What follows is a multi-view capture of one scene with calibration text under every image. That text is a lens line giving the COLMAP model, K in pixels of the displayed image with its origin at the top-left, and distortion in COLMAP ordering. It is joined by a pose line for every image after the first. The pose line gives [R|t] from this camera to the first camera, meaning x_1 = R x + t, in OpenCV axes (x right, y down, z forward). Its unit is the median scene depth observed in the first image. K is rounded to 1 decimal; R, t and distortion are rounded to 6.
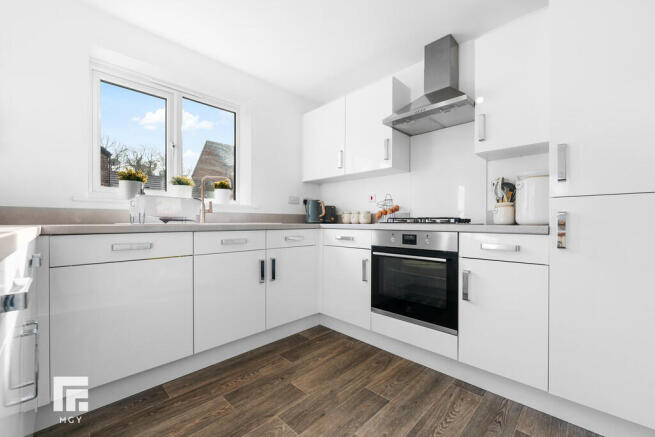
lens RADIAL K [[268.7, 0, 328.2], [0, 268.7, 221.9], [0, 0, 1]] dist [0.002232, -0.001770]
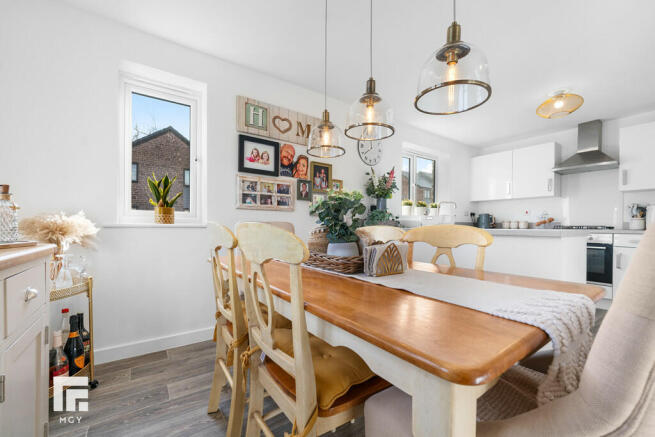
lens RADIAL K [[268.7, 0, 327.1], [0, 268.7, 225.1], [0, 0, 1]] dist [0.002232, -0.001770]
pose [[0.984340, 0.007034, -0.176139, -1.033382], [-0.007937, 0.999959, -0.004421, 0.001473], [0.176101, 0.005749, 0.984355, -1.088761]]
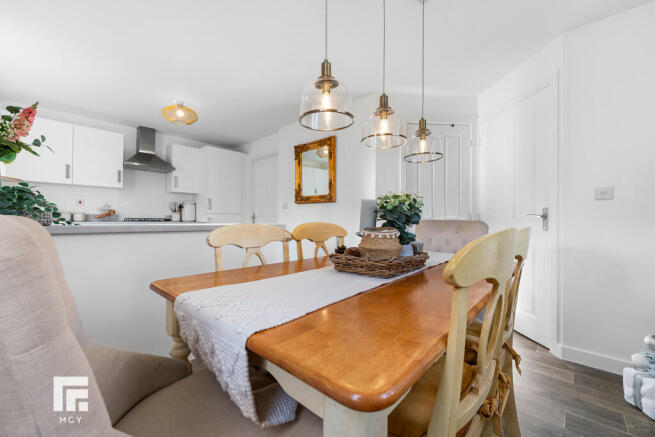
lens RADIAL K [[268.7, 0, 328.3], [0, 268.7, 218.4], [0, 0, 1]] dist [0.002232, -0.001770]
pose [[-0.020050, 0.007842, 0.999768, -1.765951], [-0.003053, 0.999964, -0.007905, -0.002687], [-0.999794, -0.003211, -0.020025, -0.311020]]
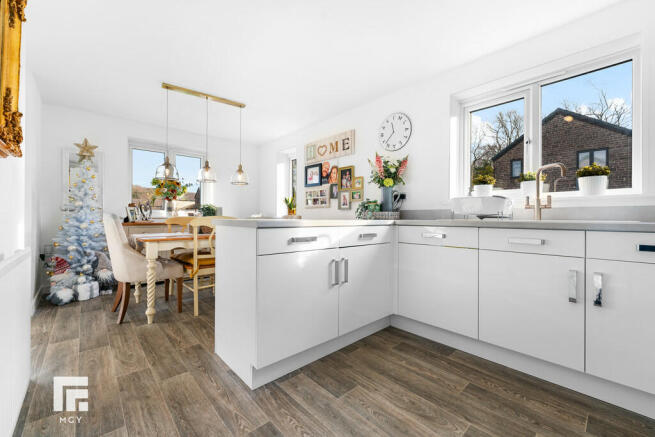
lens RADIAL K [[268.7, 0, 318.1], [0, 268.7, 210.7], [0, 0, 1]] dist [0.002232, -0.001770]
pose [[-0.078966, -0.022604, -0.996621, 0.572096], [-0.001664, 0.999744, -0.022543, -0.006654], [0.996876, -0.000122, -0.078983, 0.379230]]
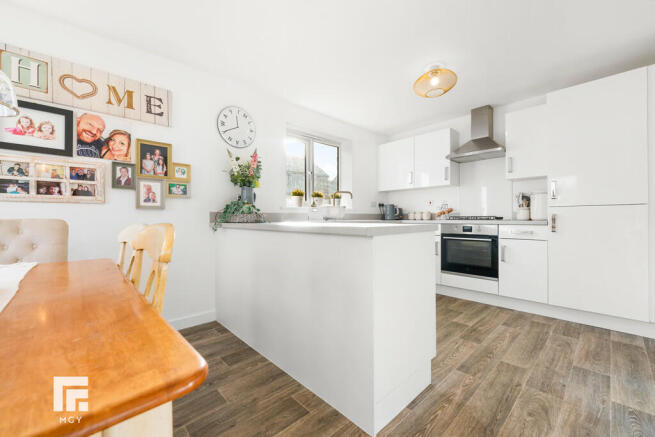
lens RADIAL K [[268.7, 0, 324.6], [0, 268.7, 218.1], [0, 0, 1]] dist [0.002232, -0.001770]
pose [[0.998968, -0.007500, -0.044790, -0.522867], [0.007520, 0.999972, 0.000279, -0.012800], [0.044787, -0.000615, 0.998996, -0.749601]]
